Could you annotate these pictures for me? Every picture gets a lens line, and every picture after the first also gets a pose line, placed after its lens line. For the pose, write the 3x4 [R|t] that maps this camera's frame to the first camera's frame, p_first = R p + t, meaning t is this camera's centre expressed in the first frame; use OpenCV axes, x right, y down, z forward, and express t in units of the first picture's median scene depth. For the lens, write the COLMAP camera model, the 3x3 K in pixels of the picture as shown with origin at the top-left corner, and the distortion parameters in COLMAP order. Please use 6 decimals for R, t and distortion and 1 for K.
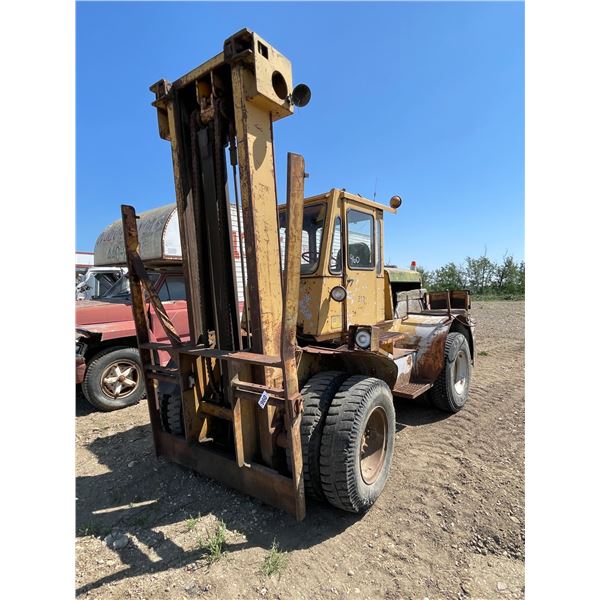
lens RADIAL K [[305.7, 0, 300.0], [0, 305.7, 300.0], [0, 0, 1]] dist [-0.004726, 0.009597]
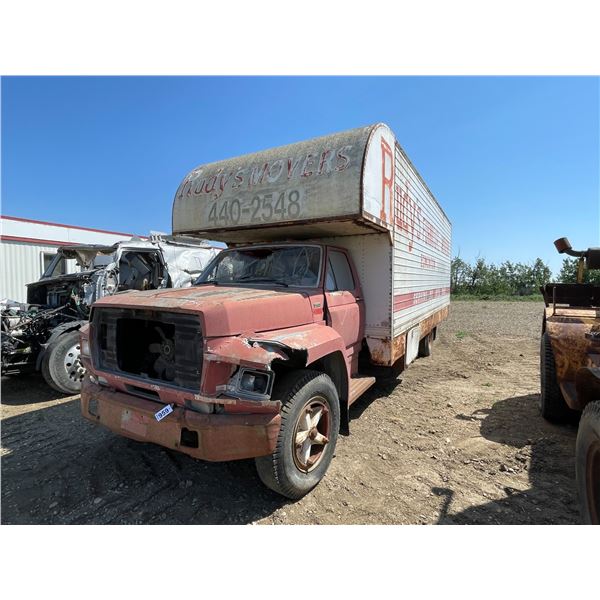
lens RADIAL K [[305.7, 0, 300.0], [0, 305.7, 300.0], [0, 0, 1]] dist [-0.004726, 0.009597]
pose [[0.993963, 0.020430, 0.107795, -0.619766], [-0.021856, 0.999688, 0.012065, 0.016999], [-0.107515, -0.014348, 0.994100, 0.439354]]
